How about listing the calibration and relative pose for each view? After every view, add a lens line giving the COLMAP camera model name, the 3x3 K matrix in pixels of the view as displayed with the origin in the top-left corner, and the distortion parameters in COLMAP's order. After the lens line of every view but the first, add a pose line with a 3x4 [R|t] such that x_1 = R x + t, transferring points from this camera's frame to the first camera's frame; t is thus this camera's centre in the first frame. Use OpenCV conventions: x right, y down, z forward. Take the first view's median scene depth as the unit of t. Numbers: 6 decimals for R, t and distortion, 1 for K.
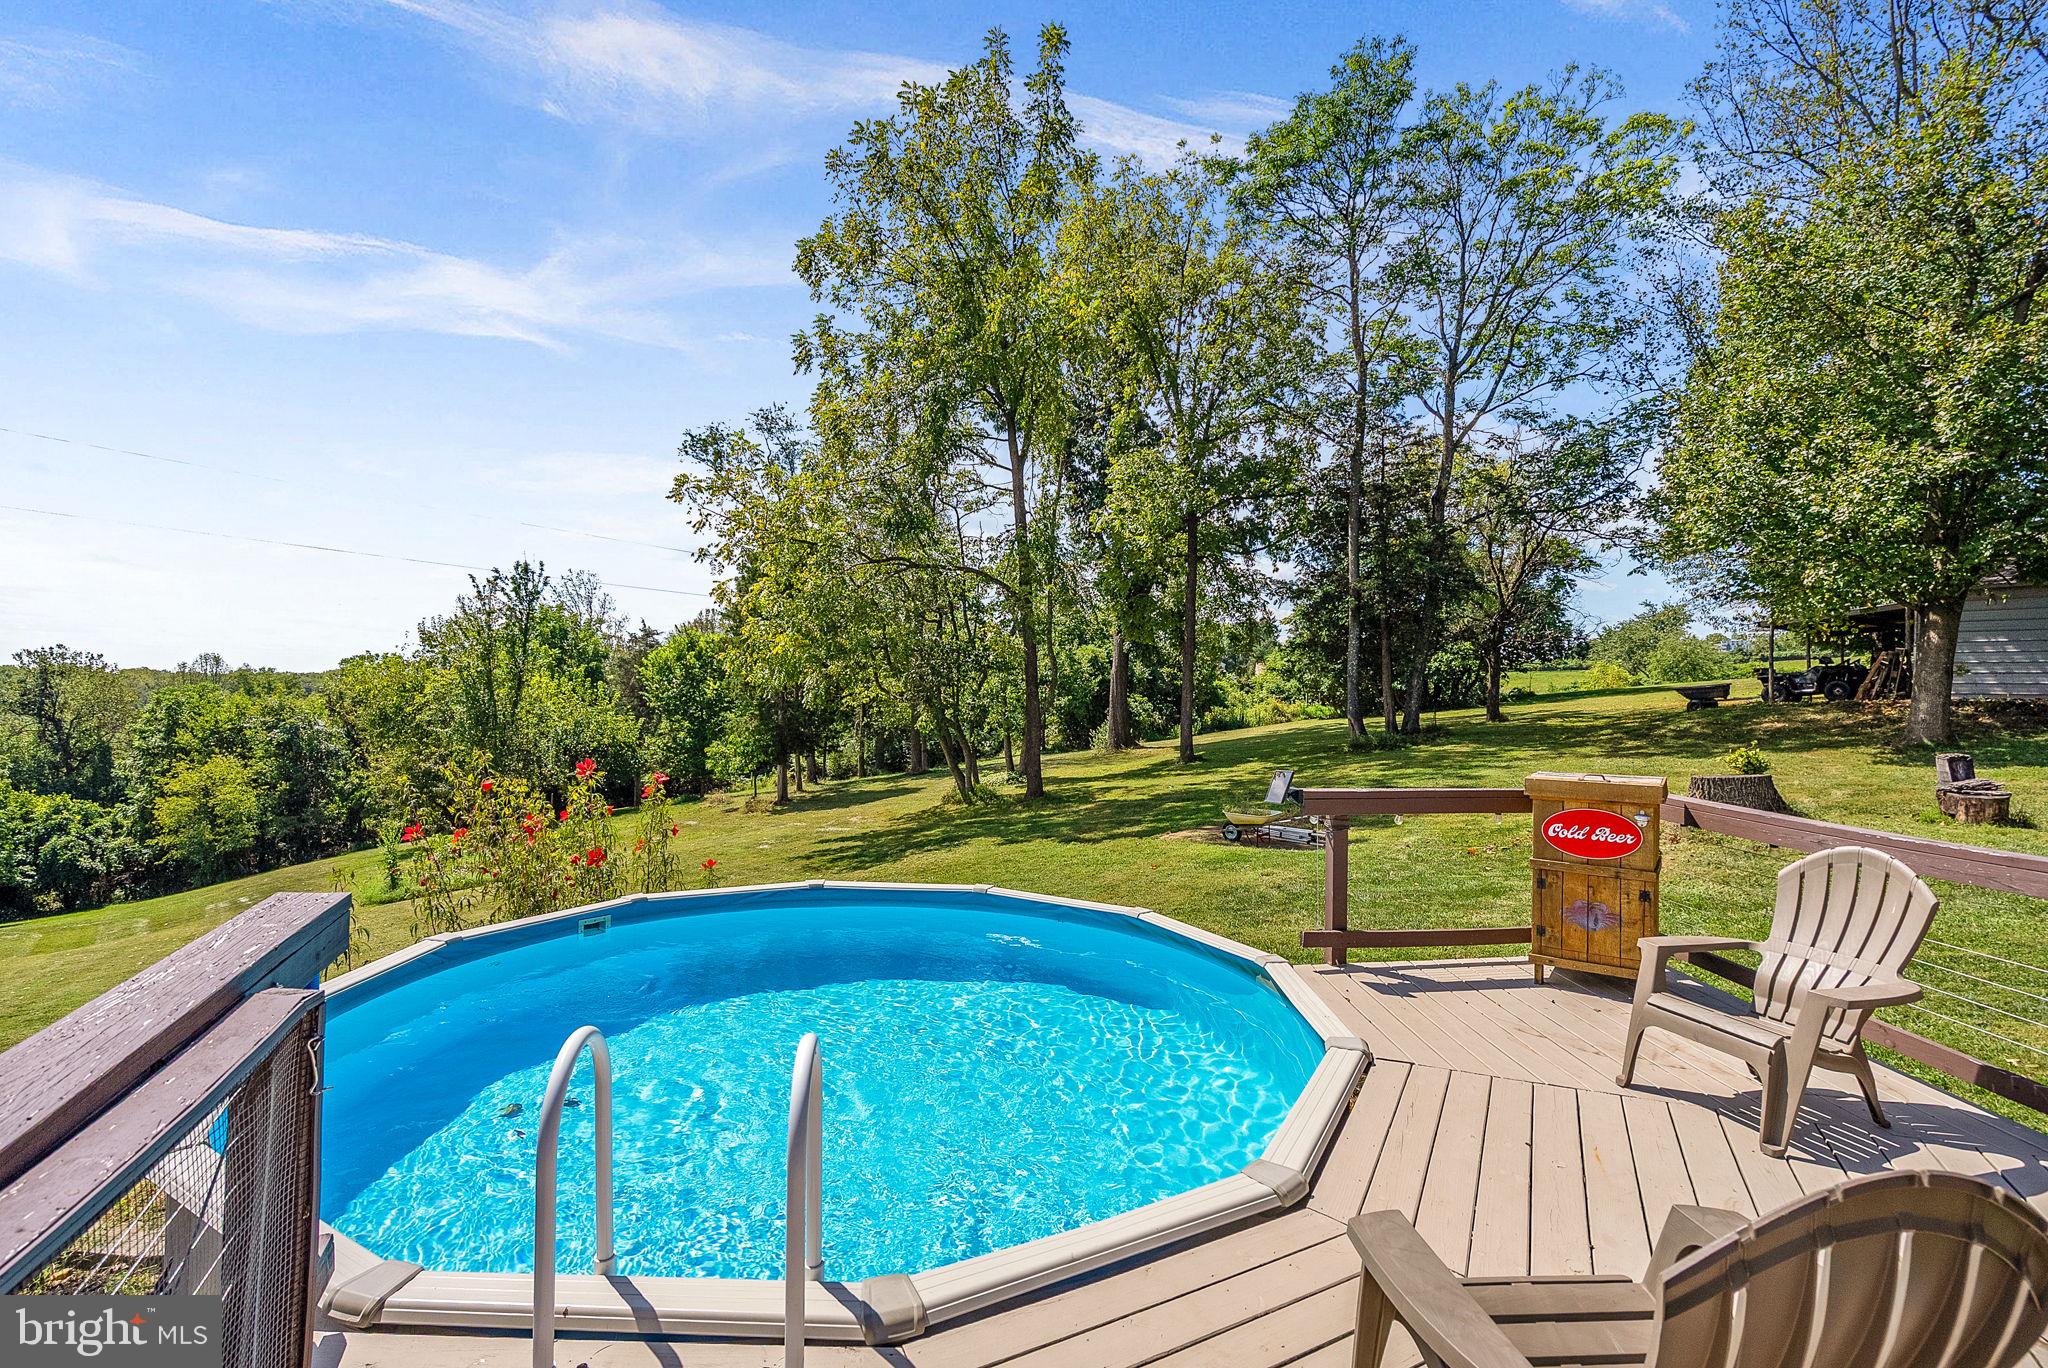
lens RADIAL K [[913.4, 0, 1022.0], [0, 913.4, 672.6], [0, 0, 1]] dist [-0.007568, 0.000392]
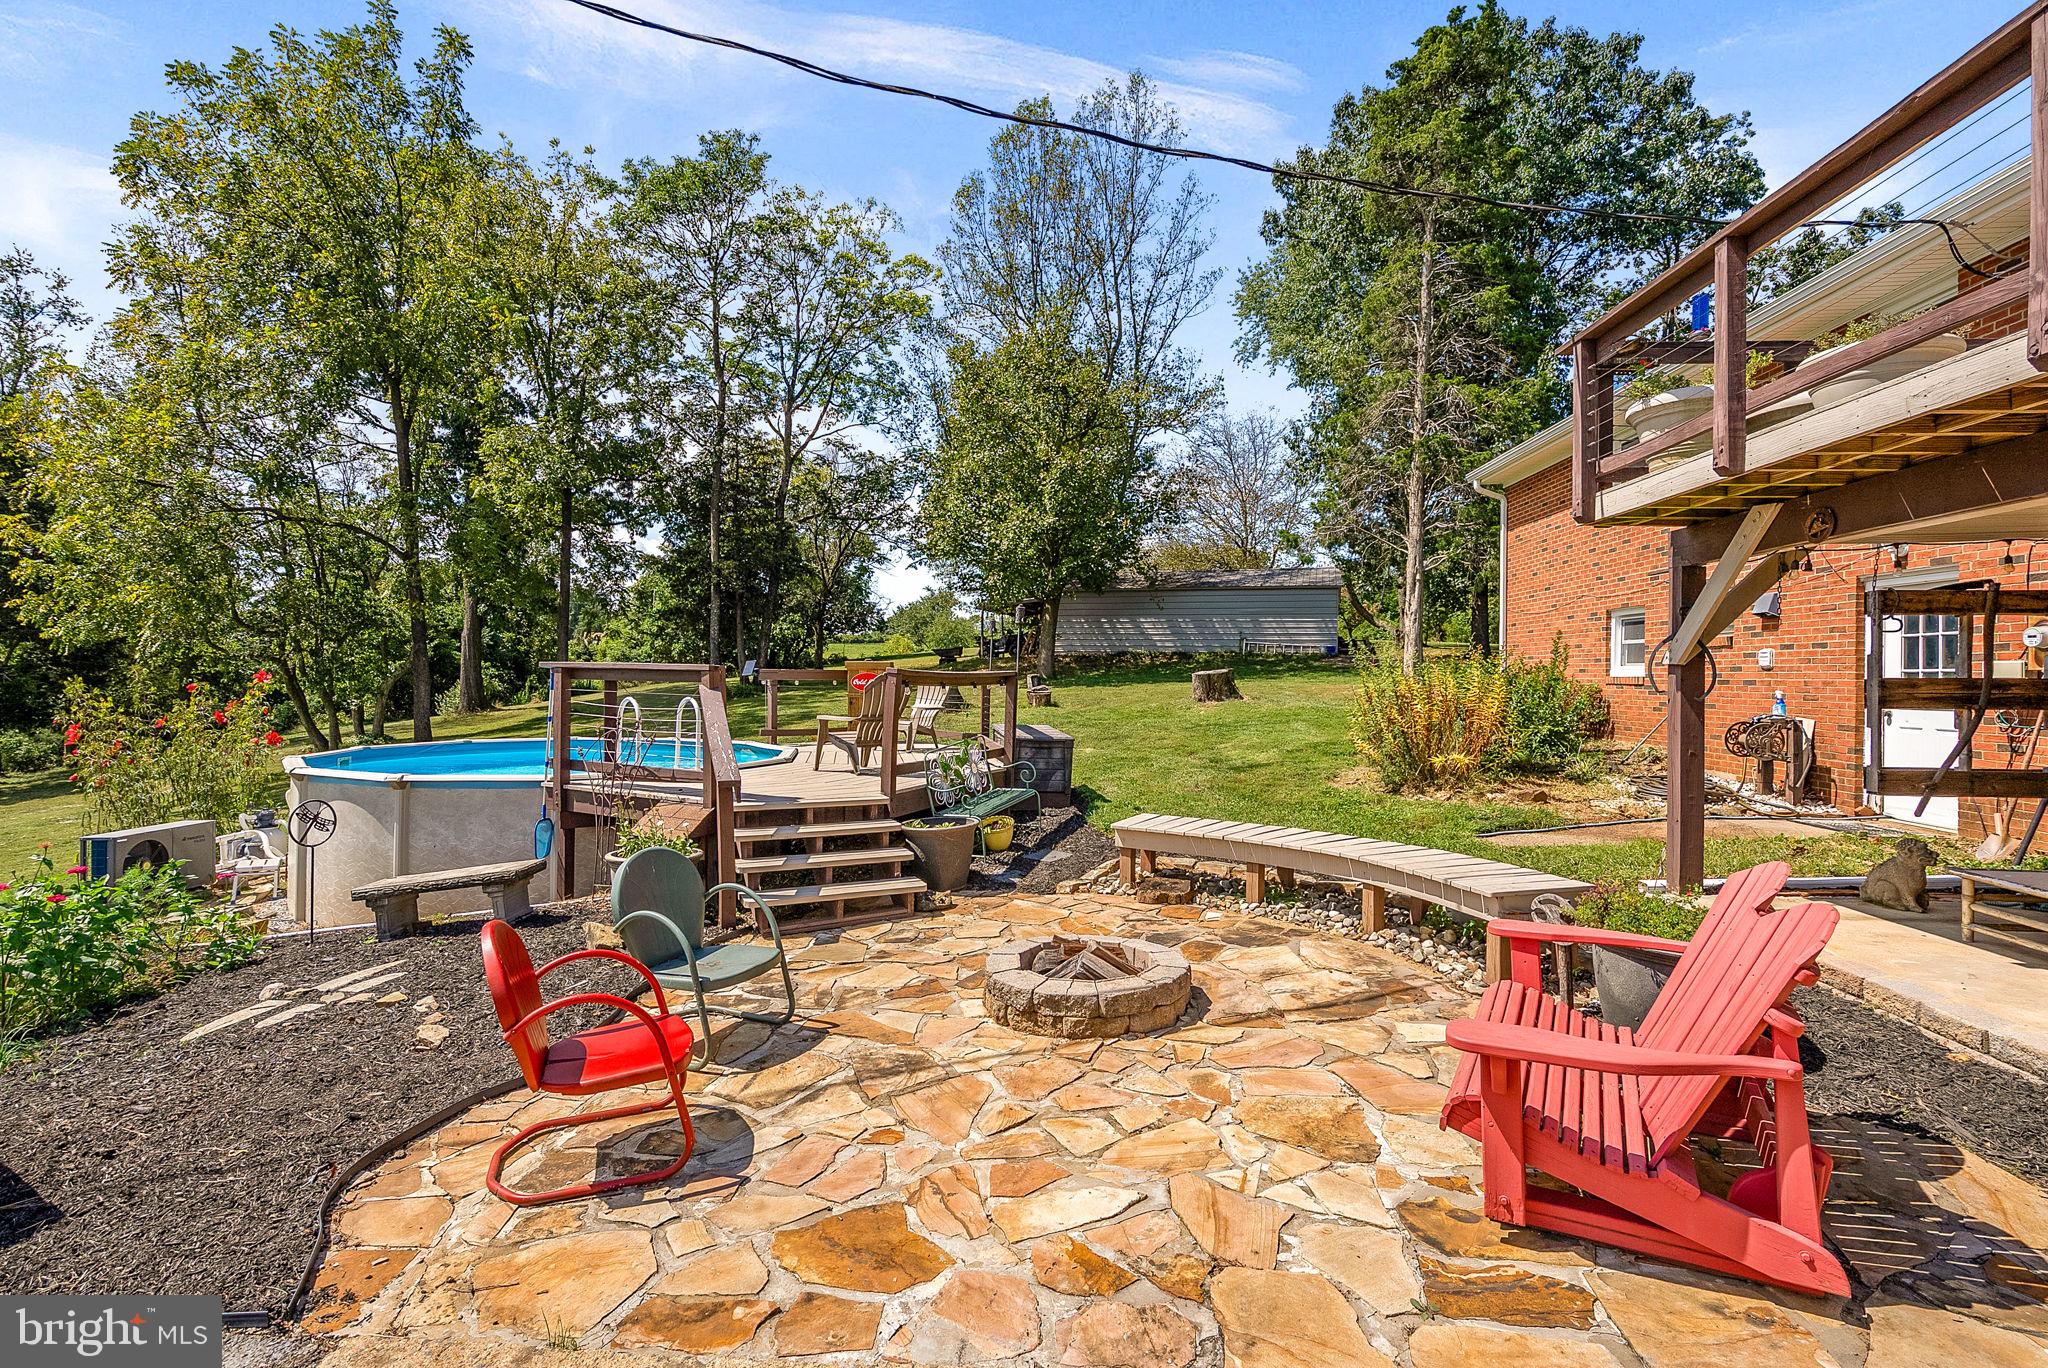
lens RADIAL K [[929.0, 0, 1022.8], [0, 929.0, 690.9], [0, 0, 1]] dist [-0.002312, 0.001116]
pose [[0.764759, -0.023978, 0.643870, -0.129252], [-0.008297, 0.998858, 0.047053, 0.012202], [-0.644263, -0.041327, 0.763687, -0.226995]]
